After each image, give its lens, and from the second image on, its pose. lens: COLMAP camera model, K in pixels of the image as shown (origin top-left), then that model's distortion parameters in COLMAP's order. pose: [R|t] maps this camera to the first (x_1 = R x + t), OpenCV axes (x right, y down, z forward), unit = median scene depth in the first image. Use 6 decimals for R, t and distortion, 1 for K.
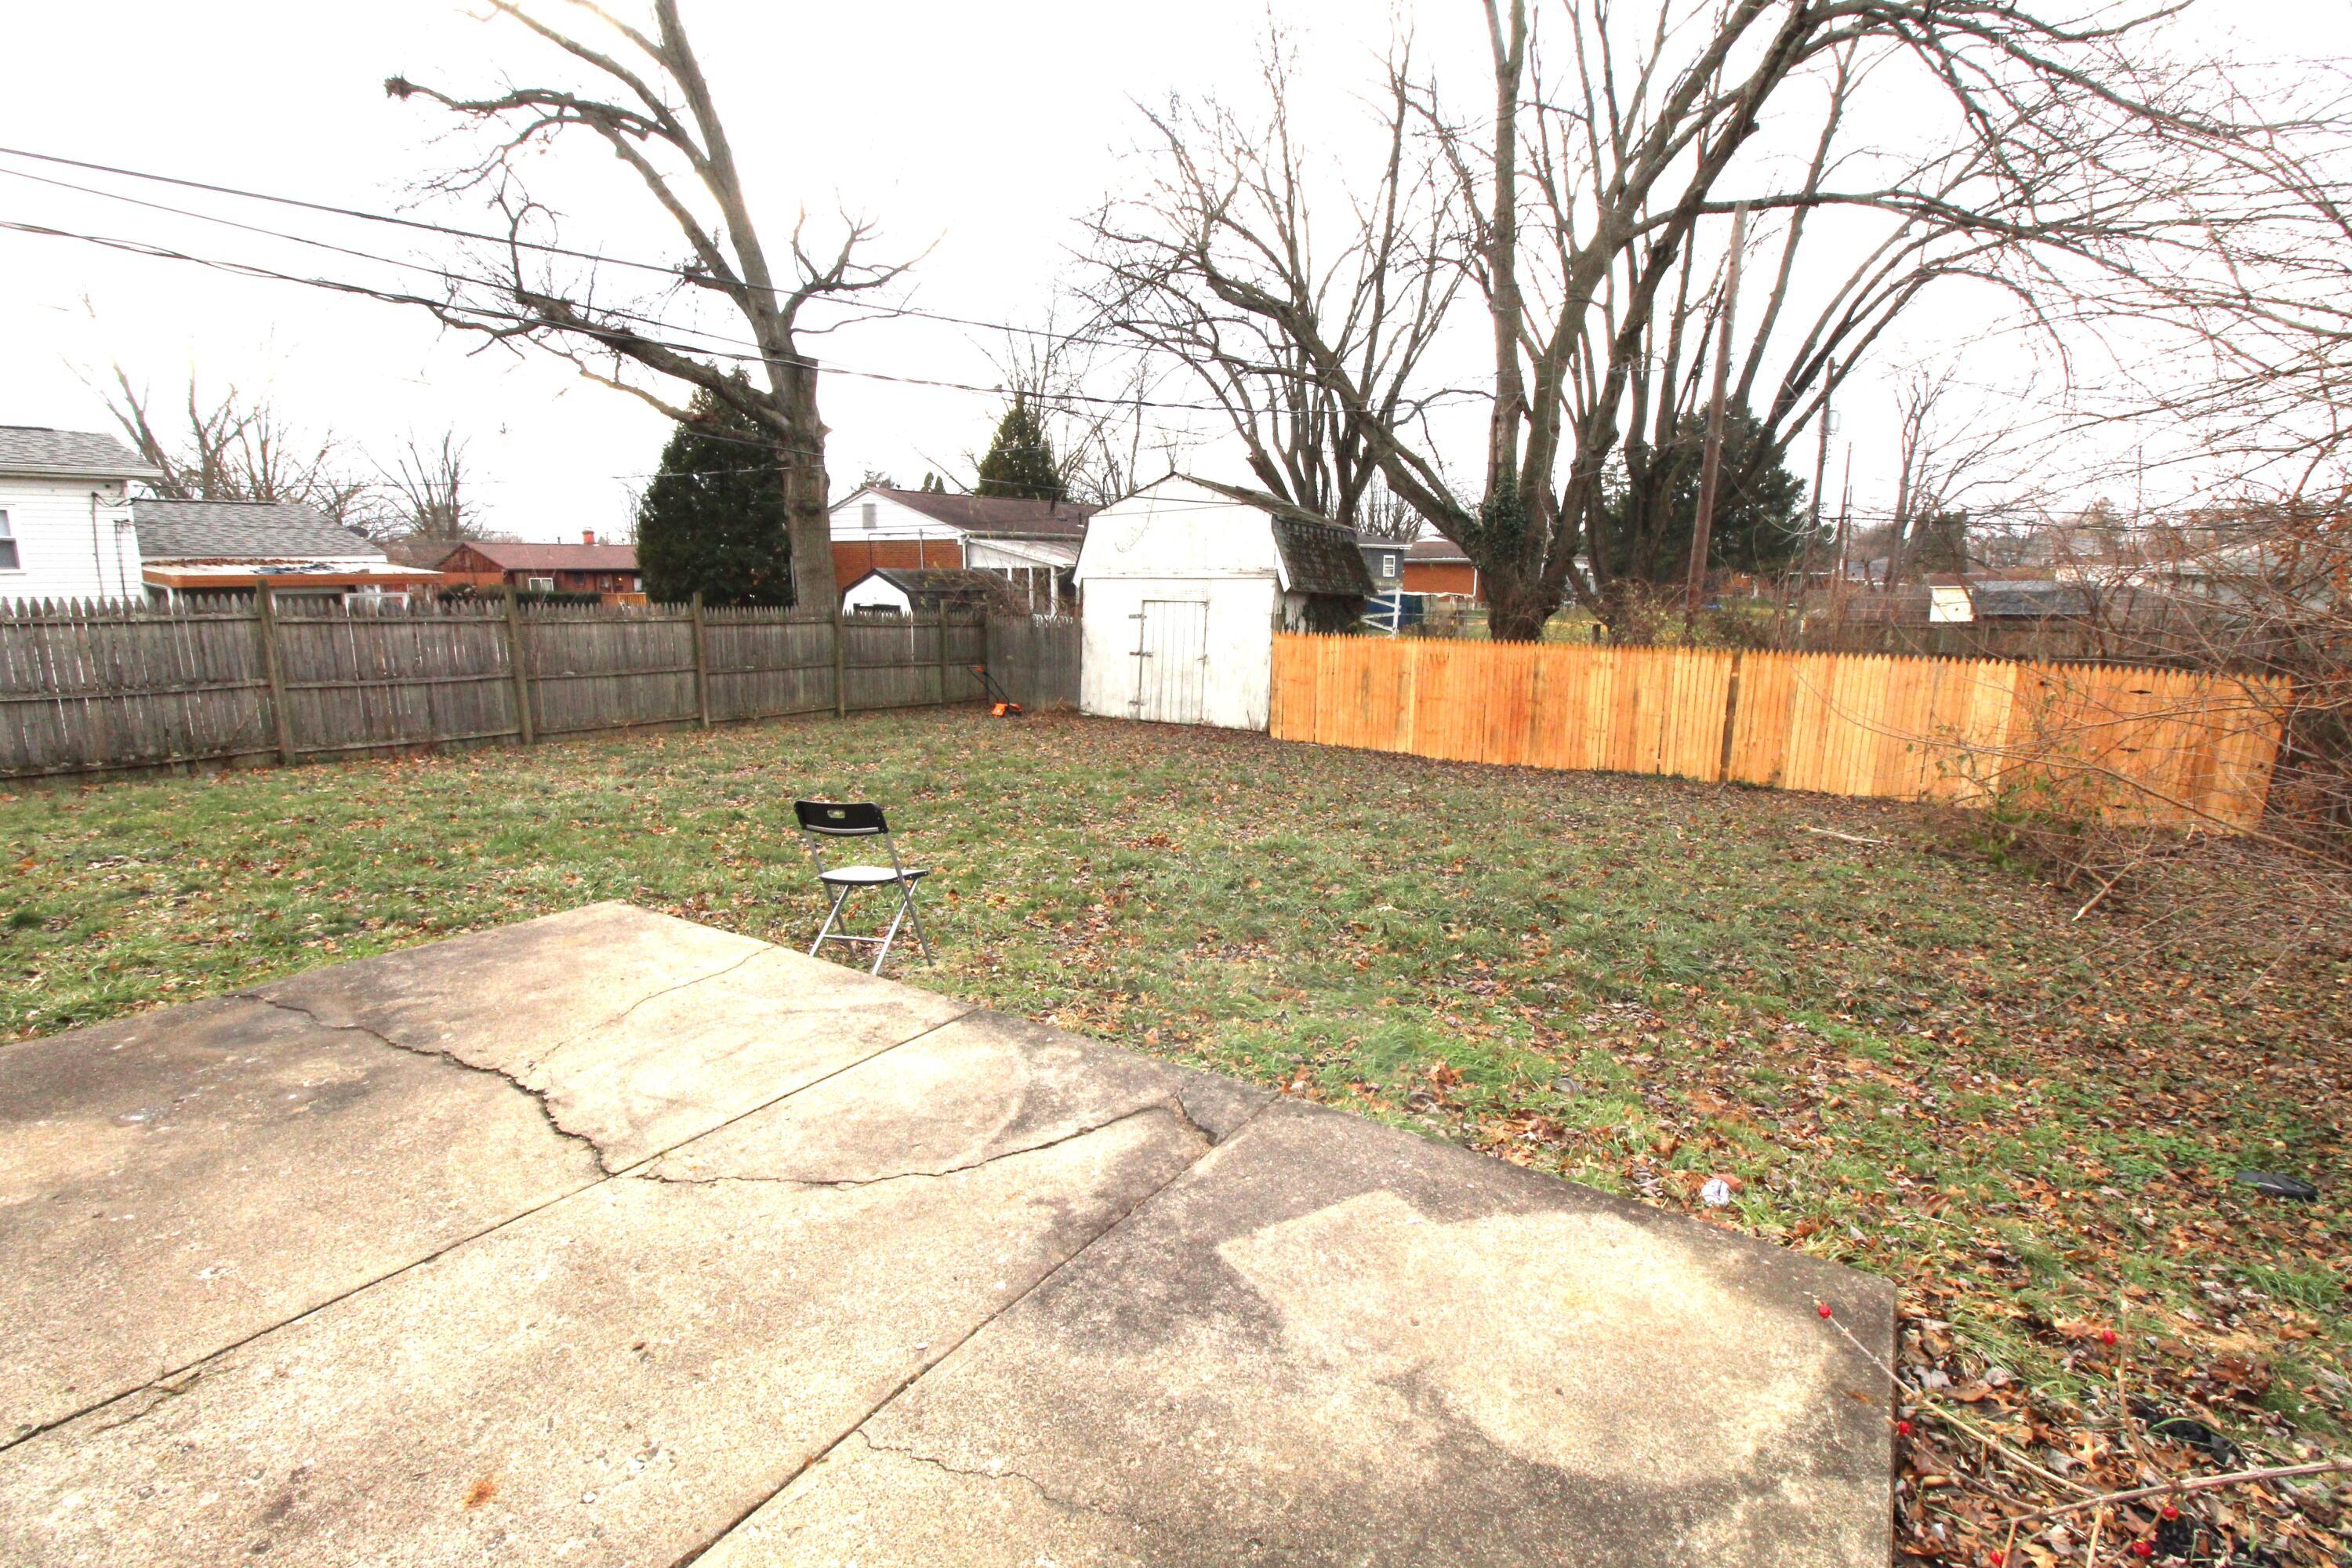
lens RADIAL K [[1107.1, 0, 1180.6], [0, 1107.1, 788.0], [0, 0, 1]] dist [-0.010166, -0.002331]
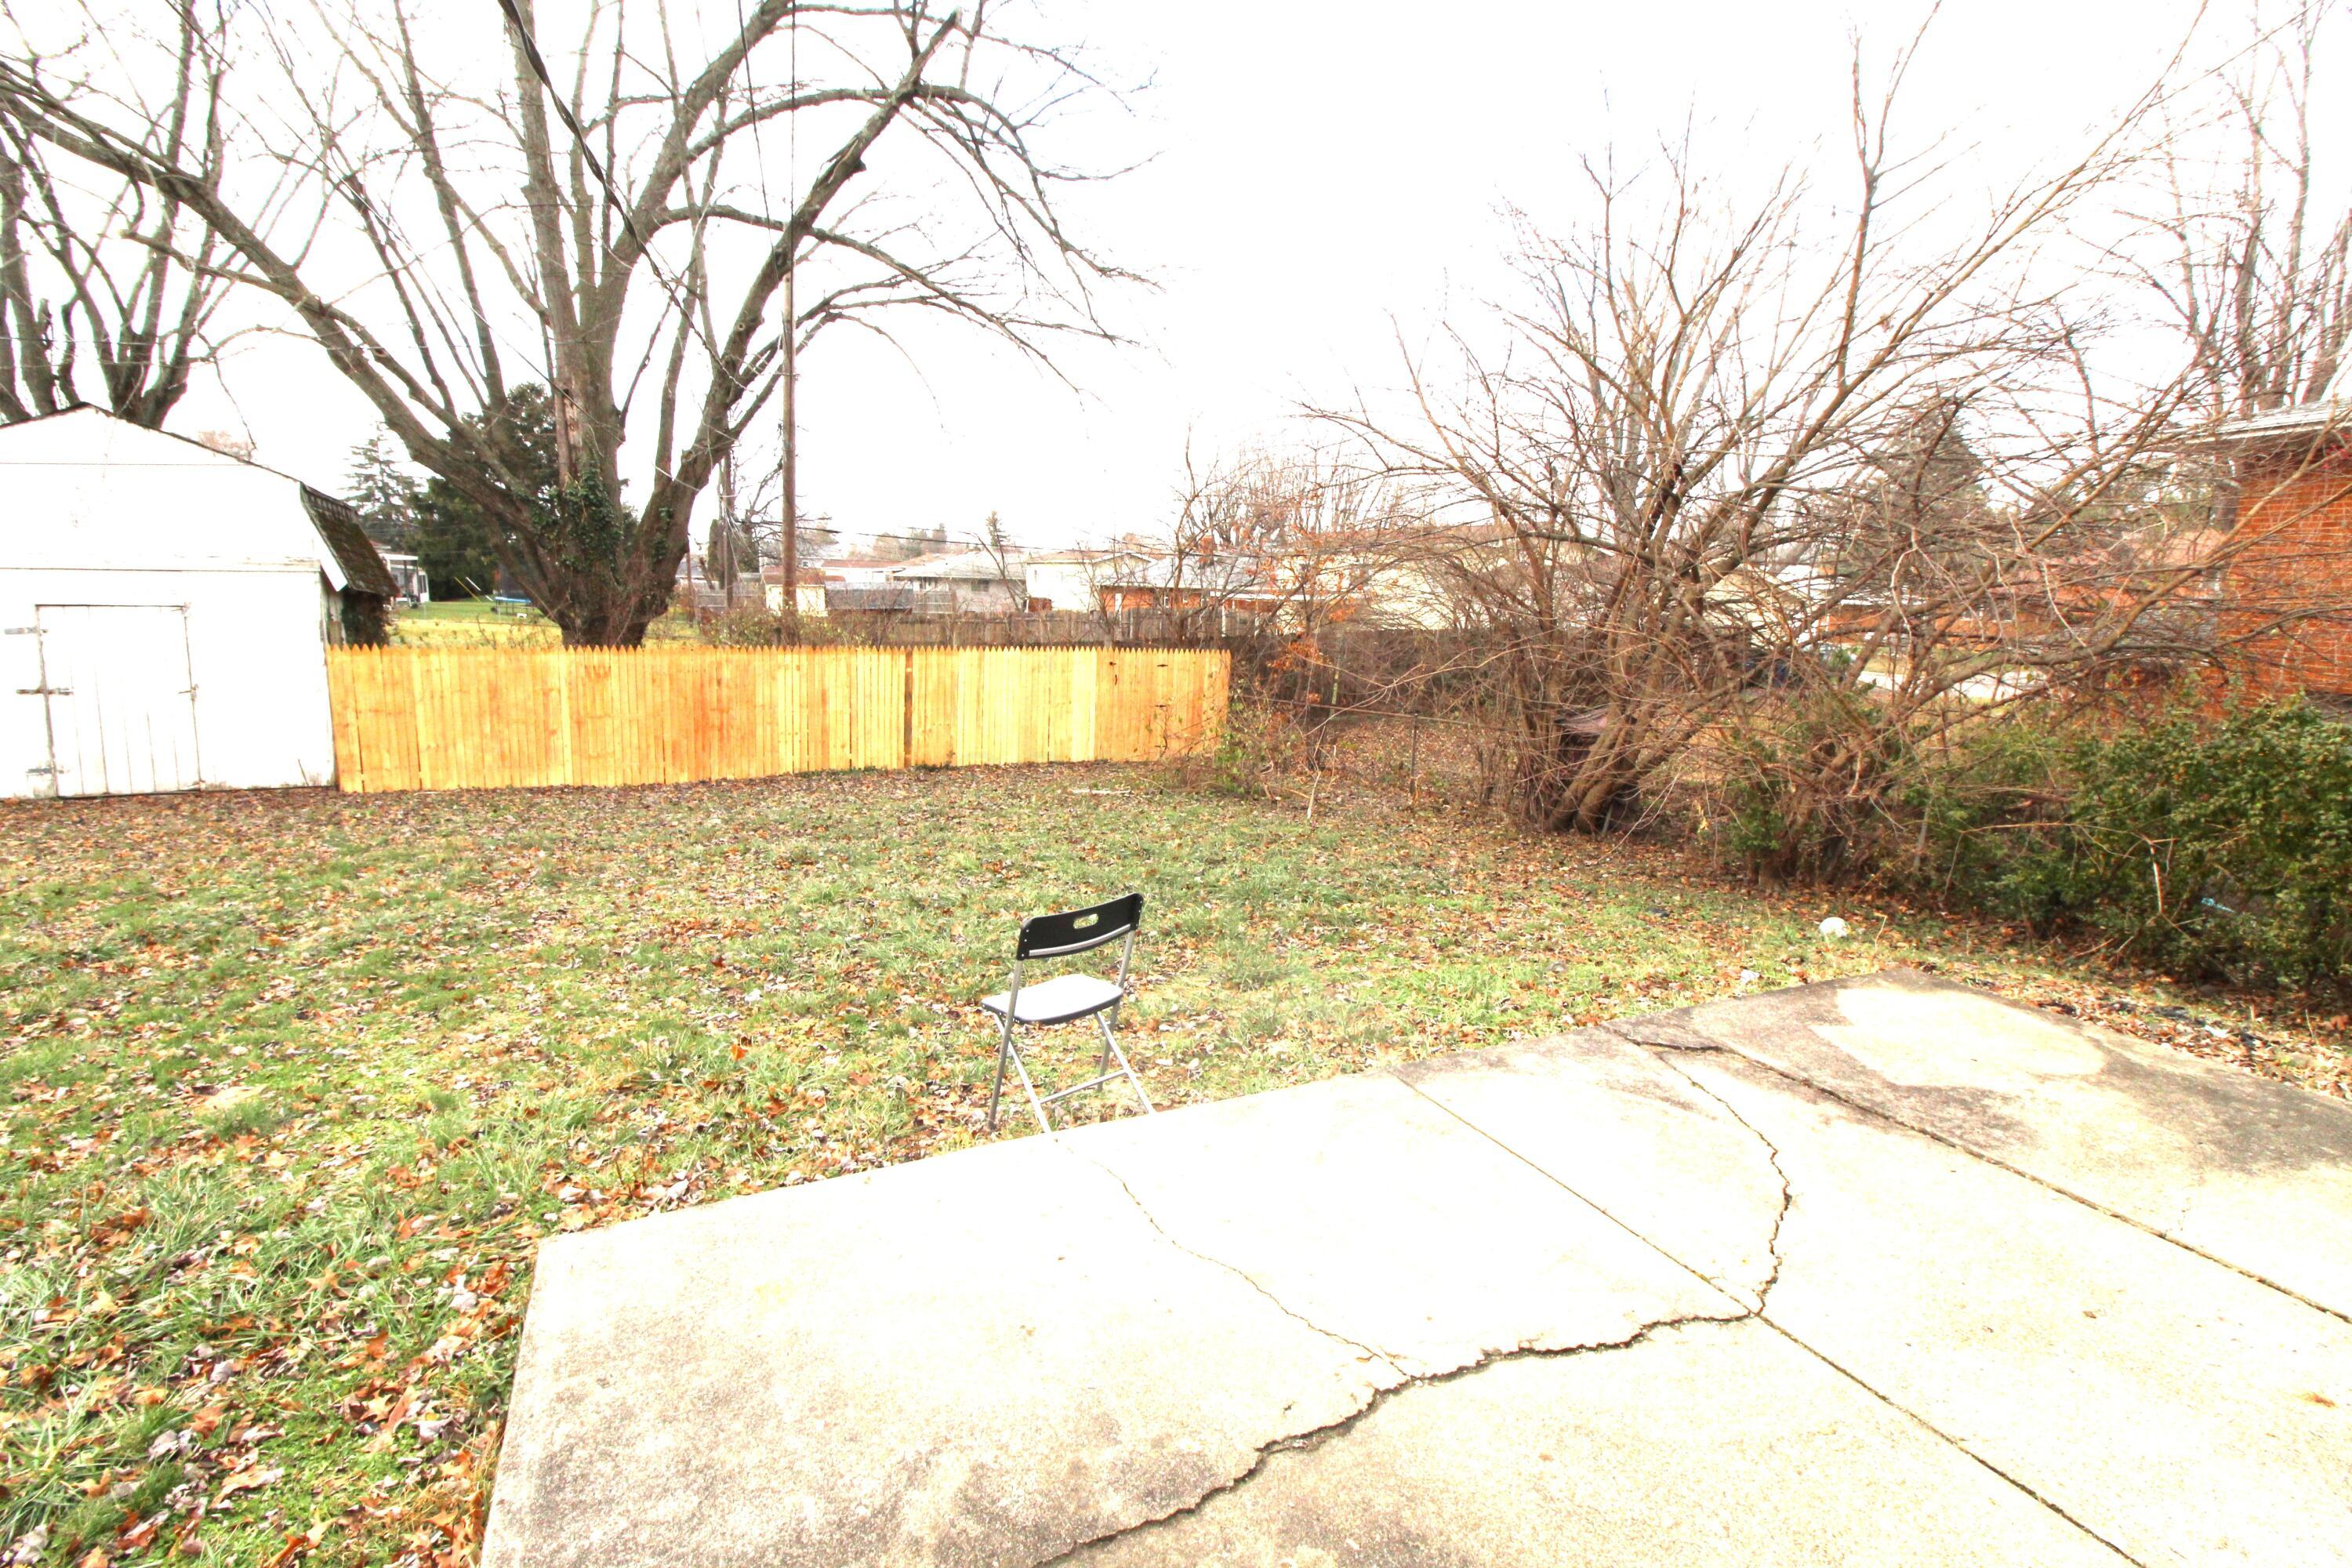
lens RADIAL K [[1107.1, 0, 1180.3], [0, 1107.1, 784.1], [0, 0, 1]] dist [-0.010166, -0.002331]
pose [[0.510992, -0.140930, 0.847954, -0.298072], [0.139334, 0.987003, 0.080074, -0.038666], [-0.848218, 0.077232, 0.523987, 0.190811]]
